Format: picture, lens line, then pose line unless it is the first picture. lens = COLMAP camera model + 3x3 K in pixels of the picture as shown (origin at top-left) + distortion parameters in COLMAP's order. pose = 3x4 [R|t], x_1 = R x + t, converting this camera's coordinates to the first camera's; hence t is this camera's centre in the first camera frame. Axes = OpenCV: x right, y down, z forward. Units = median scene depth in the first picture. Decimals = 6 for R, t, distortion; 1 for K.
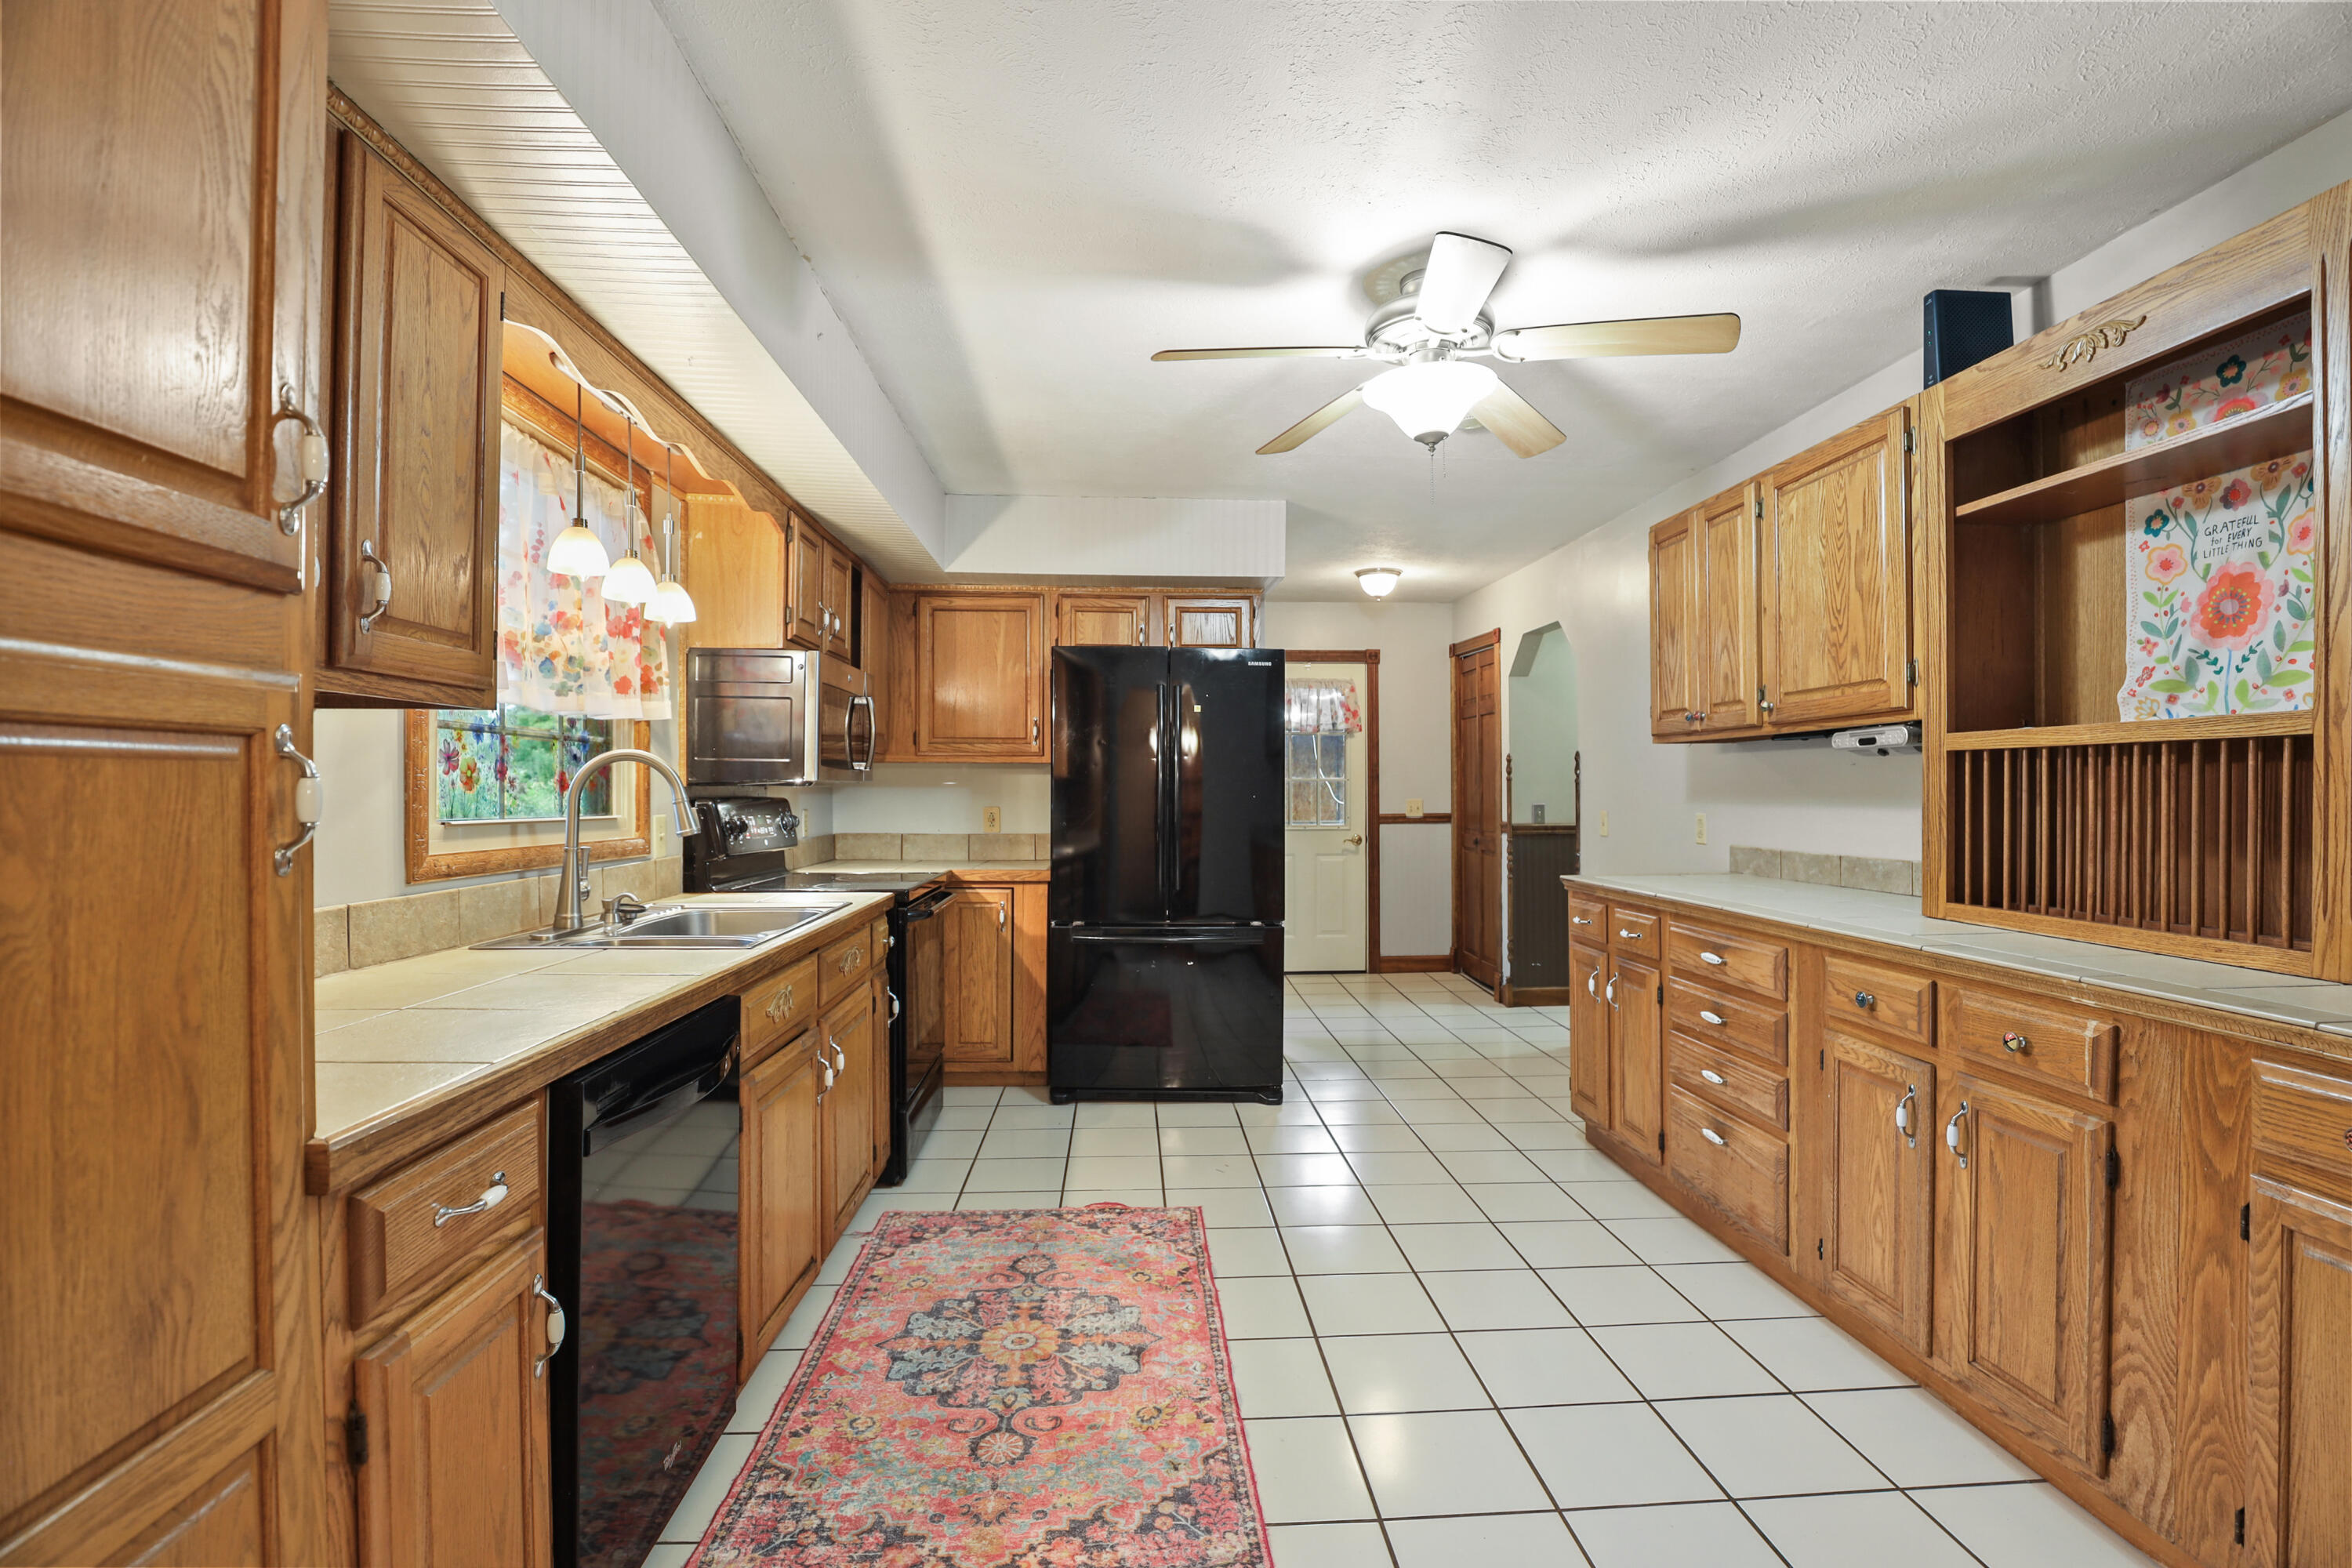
lens RADIAL K [[1084.9, 0, 1196.8], [0, 1084.9, 795.6], [0, 0, 1]] dist [-0.034949, 0.006033]
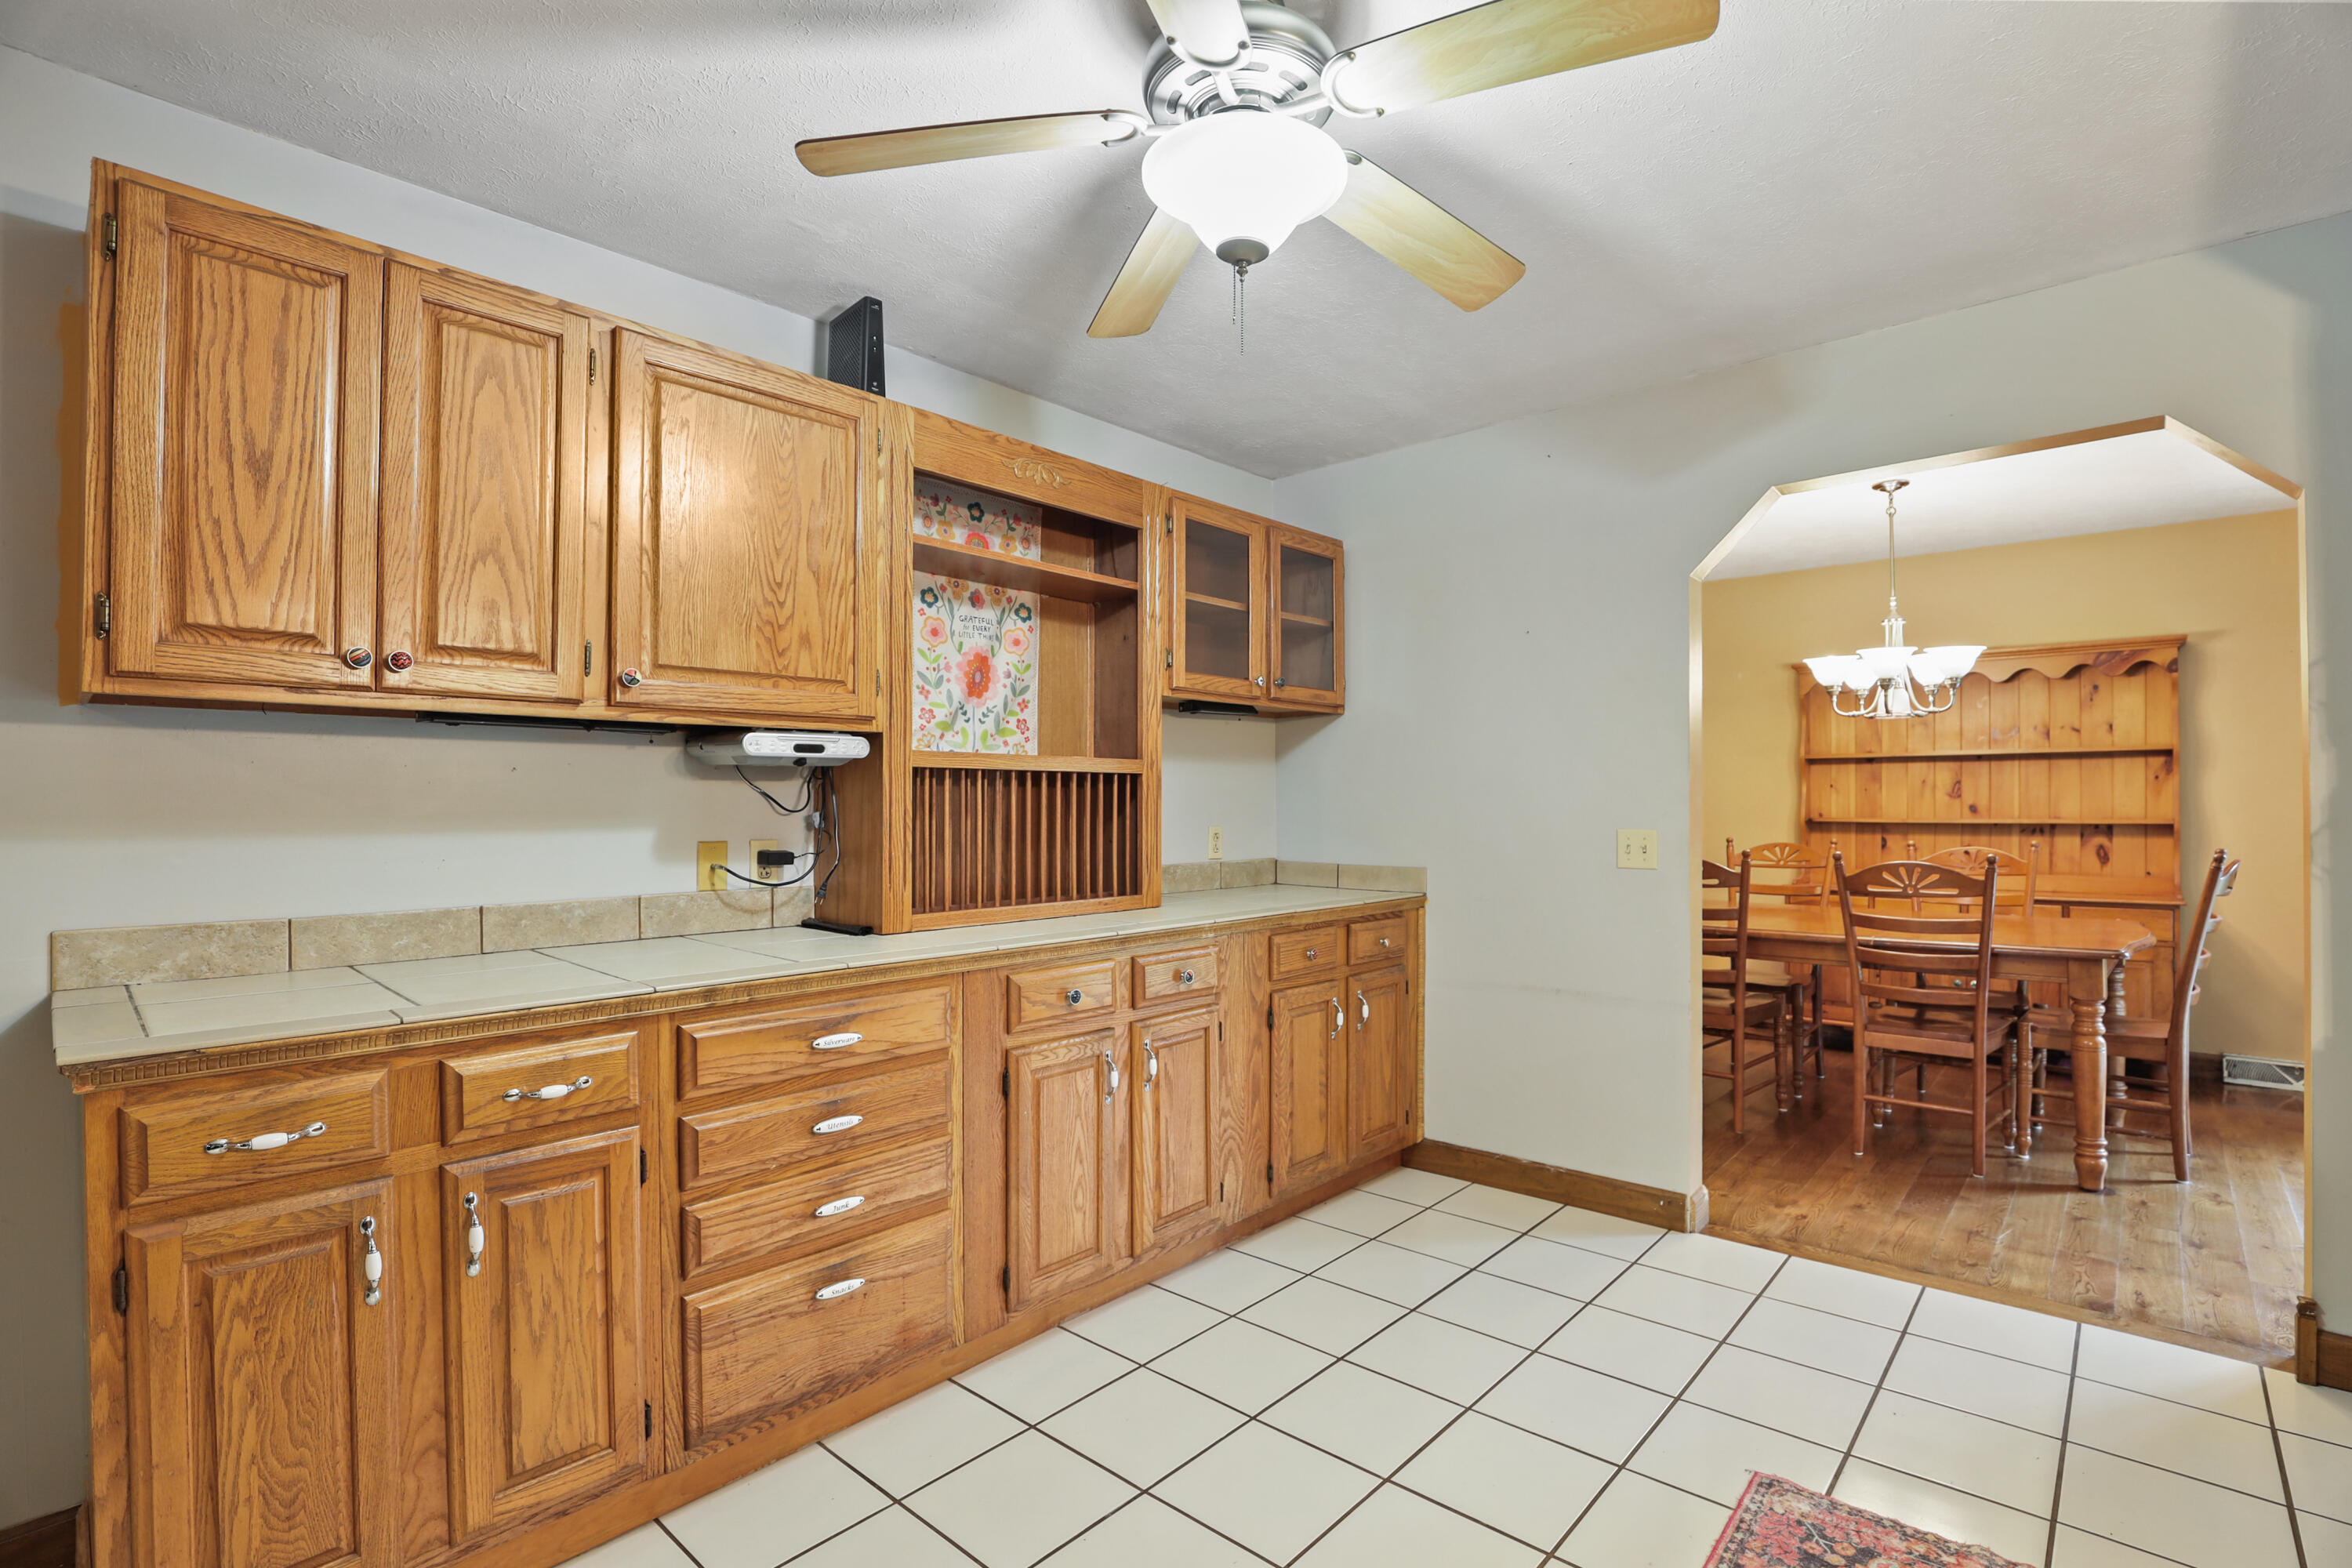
lens RADIAL K [[1084.9, 0, 1191.6], [0, 1084.9, 799.0], [0, 0, 1]] dist [-0.034949, 0.006033]
pose [[-0.695566, 0.010121, 0.718390, -0.235956], [0.009752, 0.999942, -0.004645, -0.003520], [-0.718396, 0.003775, -0.695625, 1.564870]]
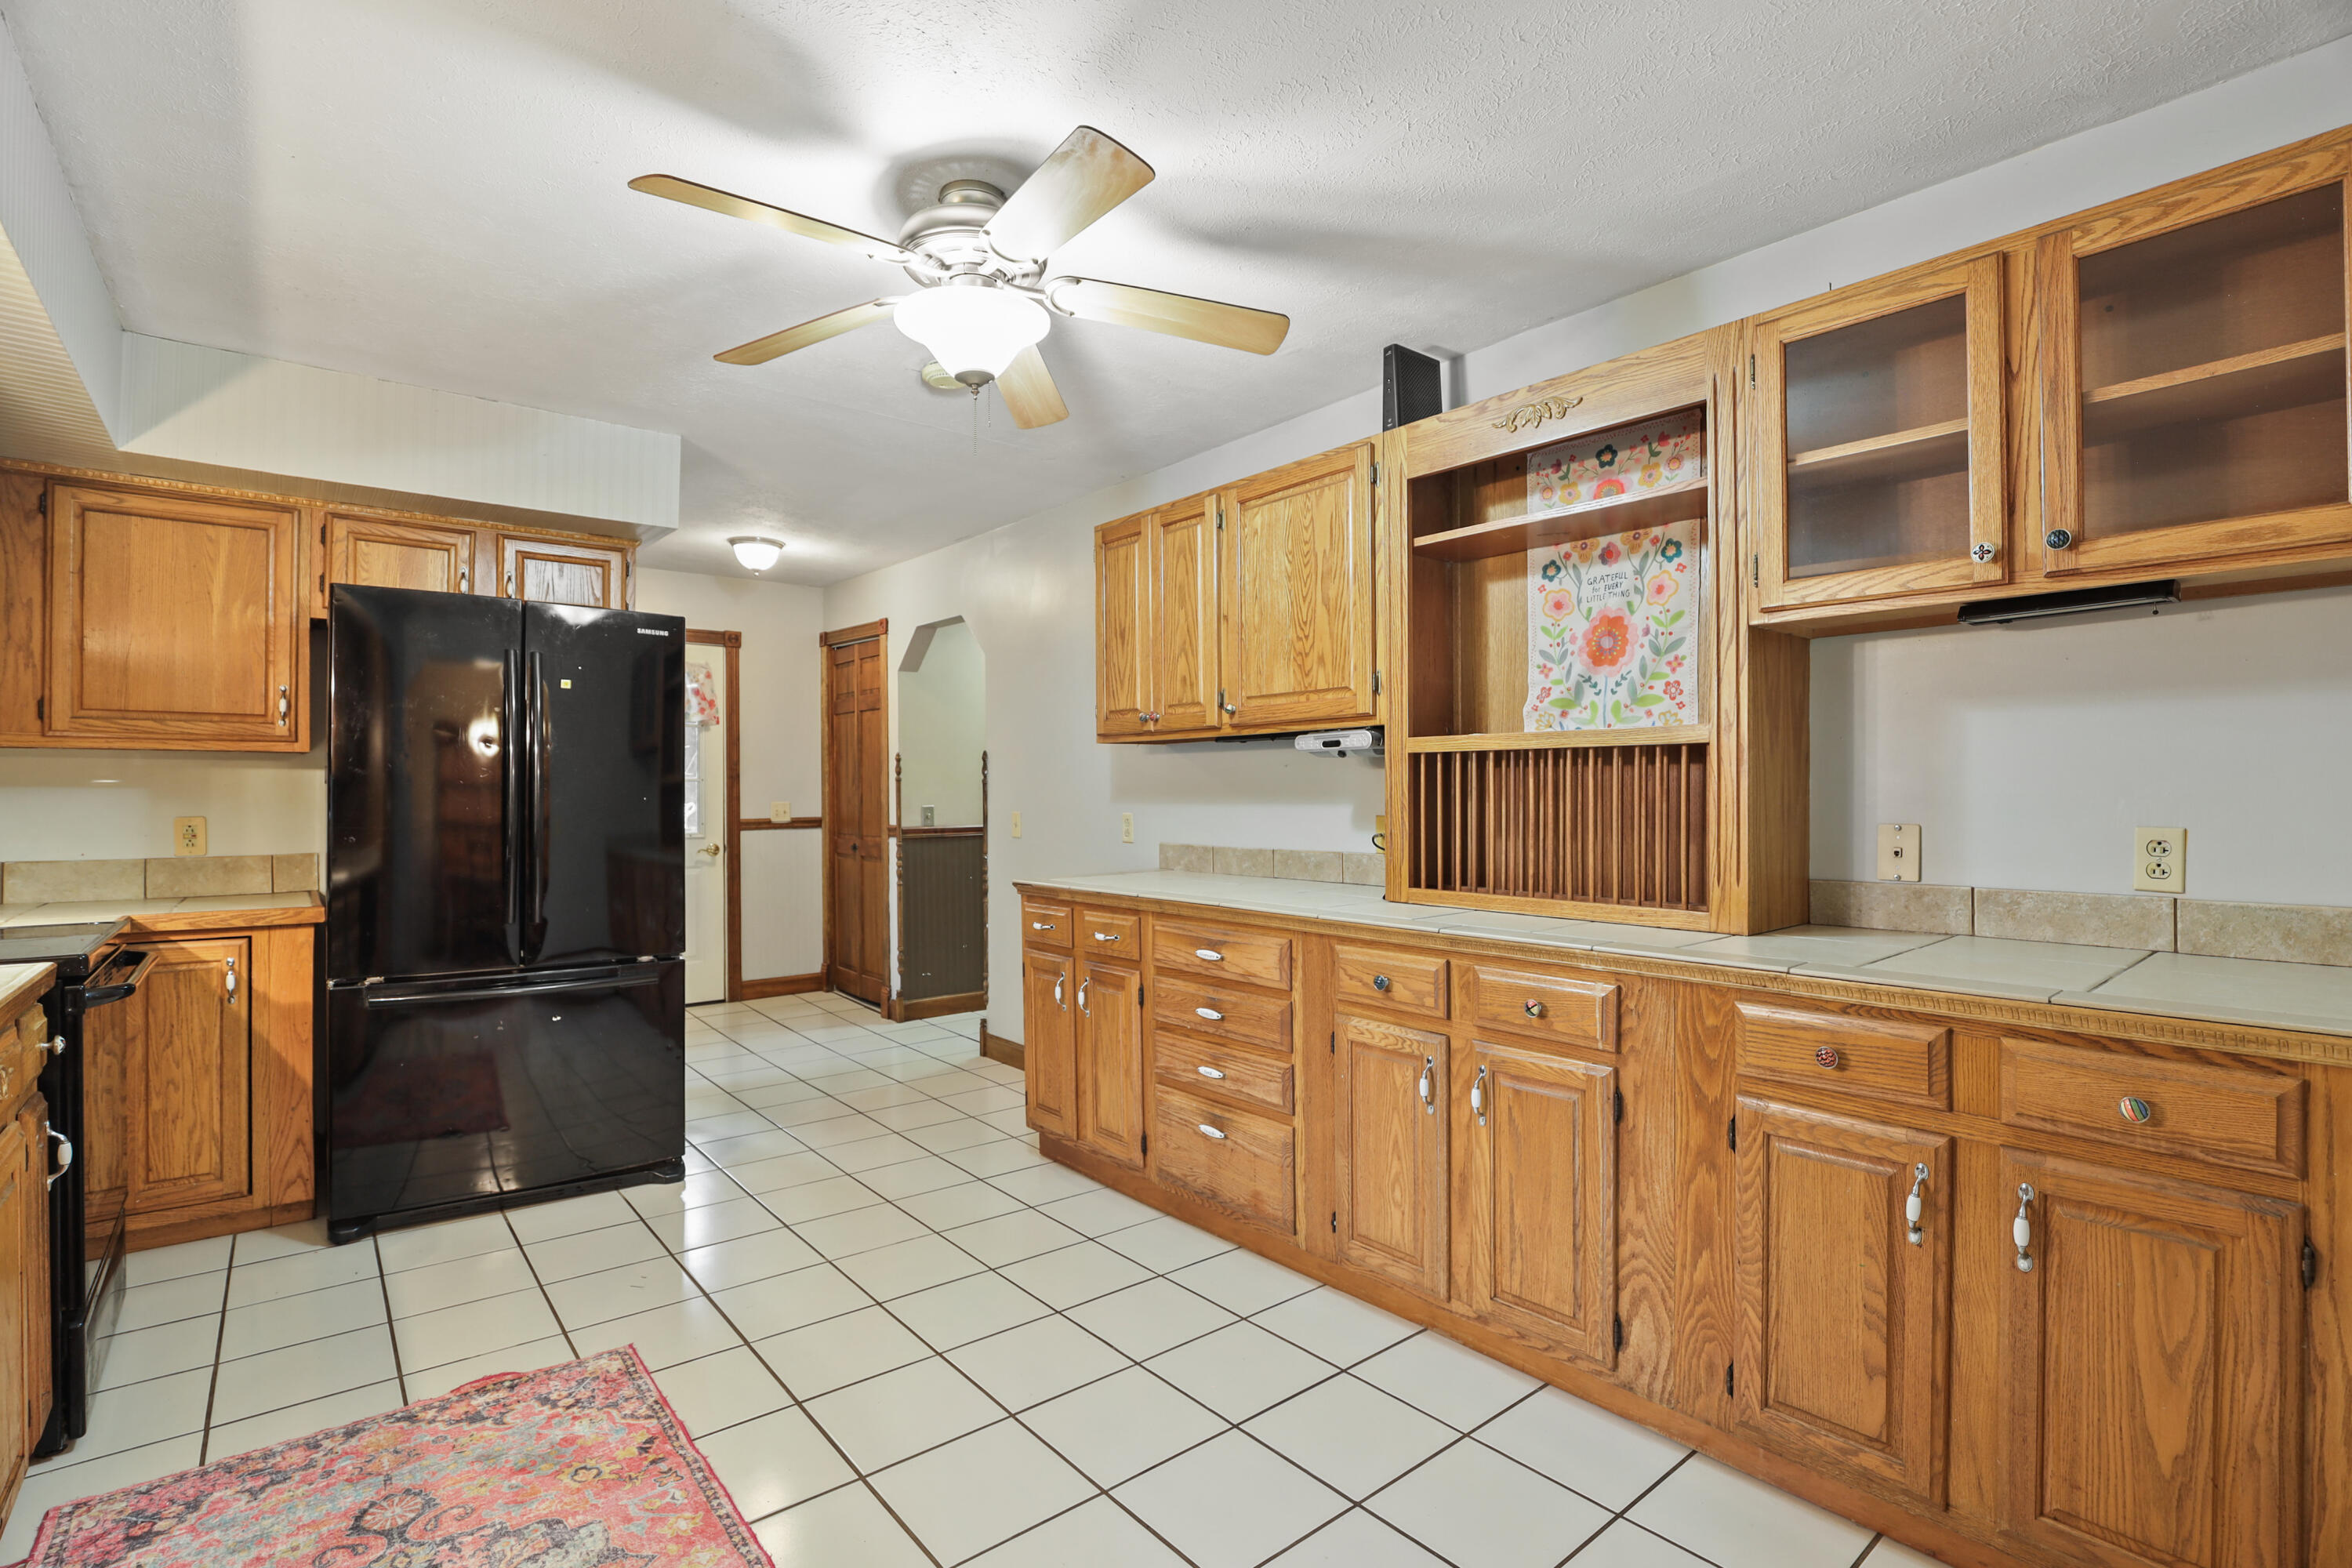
lens RADIAL K [[1084.9, 0, 1196.8], [0, 1084.9, 788.8], [0, 0, 1]] dist [-0.034949, 0.006033]
pose [[0.803680, -0.000435, 0.595061, -0.160936], [0.005653, 0.999960, -0.006904, 0.002506], [-0.595035, 0.008912, 0.803651, 0.219051]]
